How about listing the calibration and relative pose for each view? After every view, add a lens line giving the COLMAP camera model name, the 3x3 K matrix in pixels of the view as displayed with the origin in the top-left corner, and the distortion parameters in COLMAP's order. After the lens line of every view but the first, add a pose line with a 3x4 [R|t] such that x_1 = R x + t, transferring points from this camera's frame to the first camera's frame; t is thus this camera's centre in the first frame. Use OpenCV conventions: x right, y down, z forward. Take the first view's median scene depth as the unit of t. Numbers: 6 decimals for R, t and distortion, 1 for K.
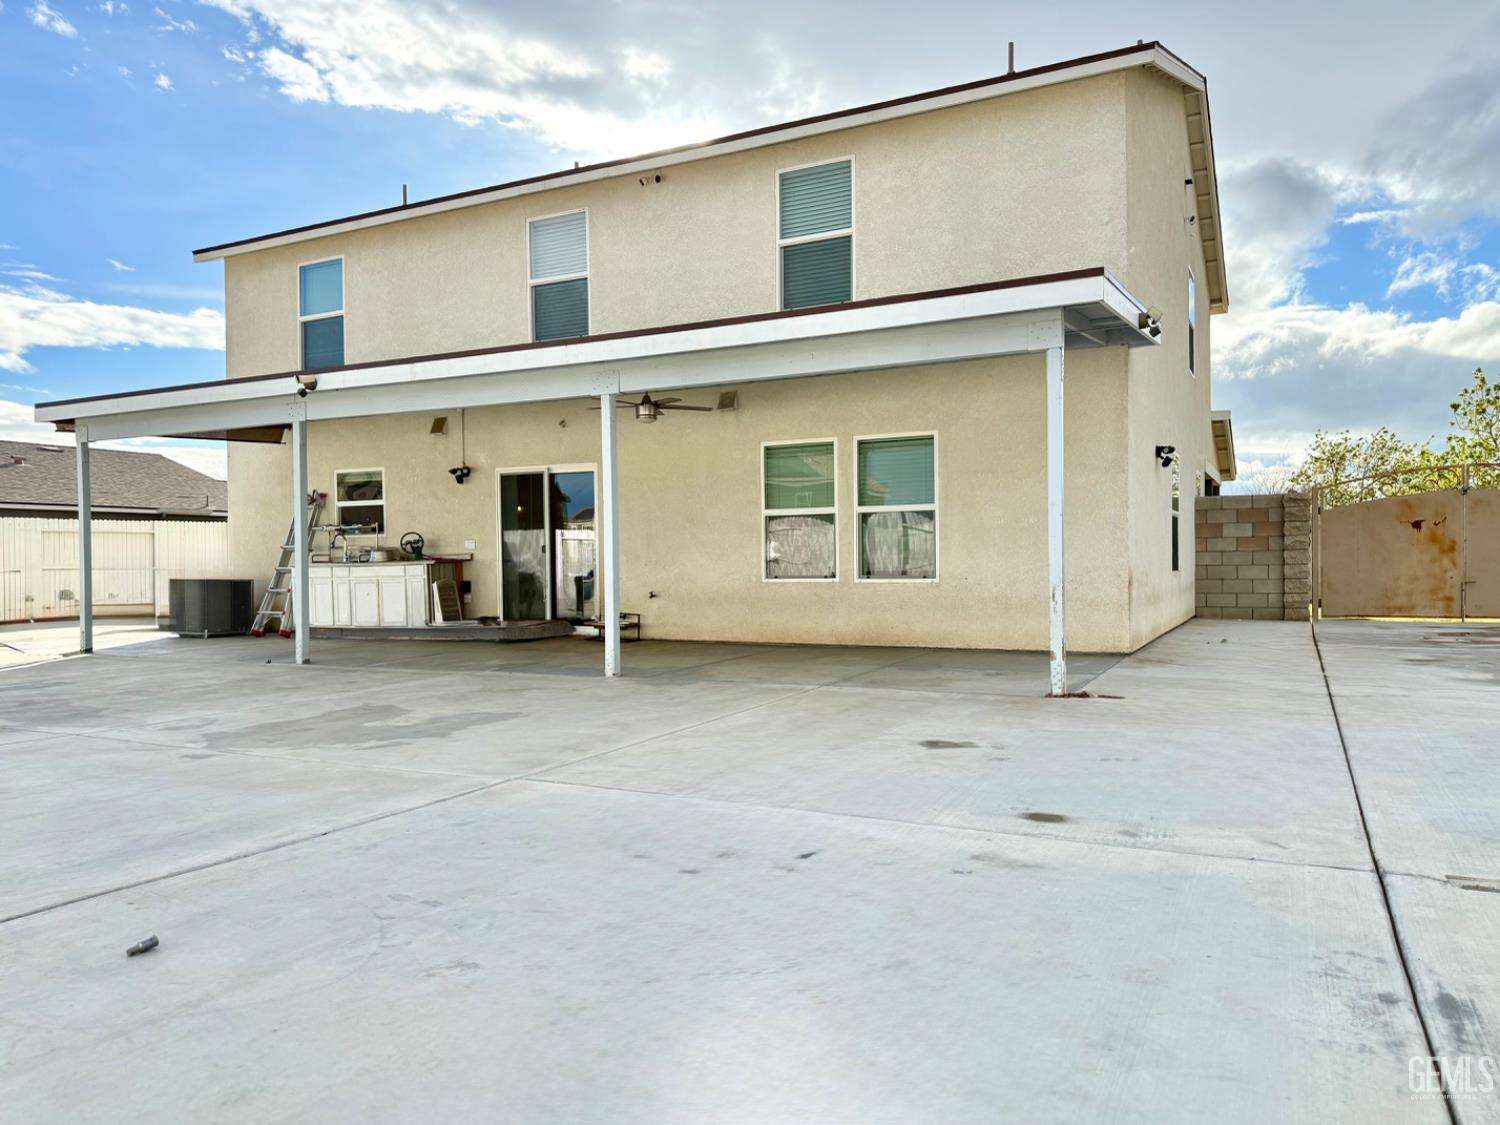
lens RADIAL K [[1052.7, 0, 750.0], [0, 1052.7, 562.5], [0, 0, 1]] dist [0.165894, -0.159534]
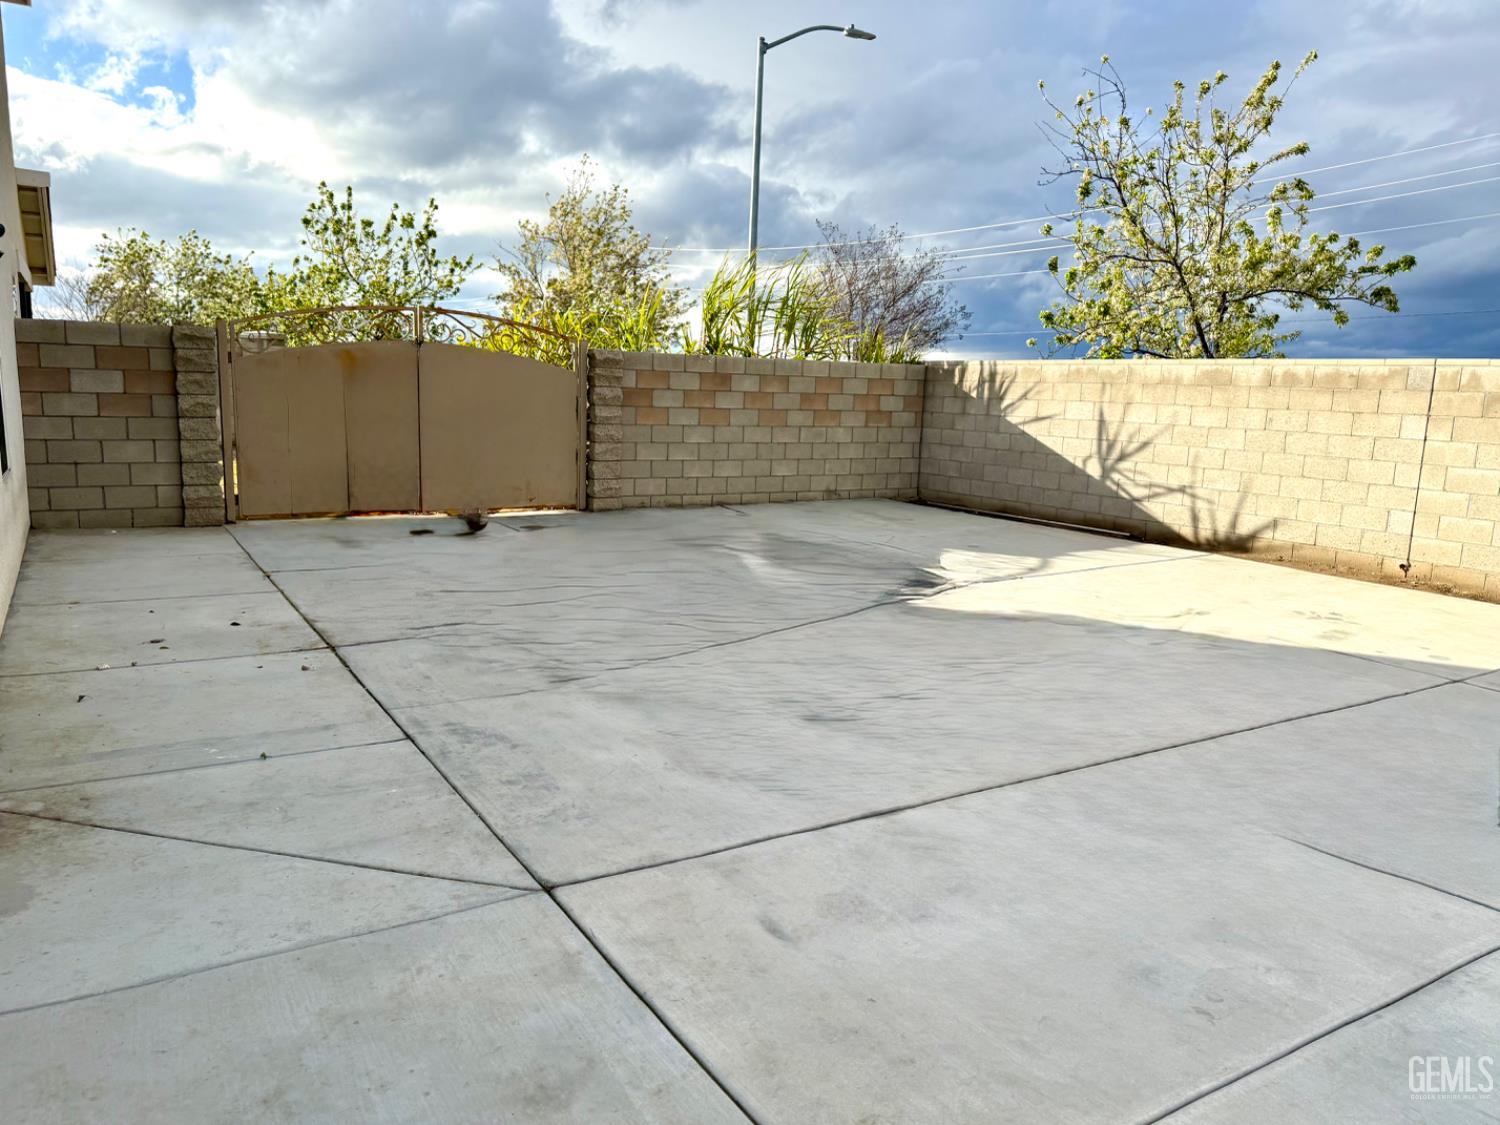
lens RADIAL K [[1052.7, 0, 750.0], [0, 1052.7, 562.5], [0, 0, 1]] dist [0.165894, -0.159534]
pose [[0.534224, -0.120661, 0.836688, 0.128005], [-0.027073, 0.986811, 0.159596, -0.037763], [-0.844910, -0.107912, 0.523911, 0.374231]]
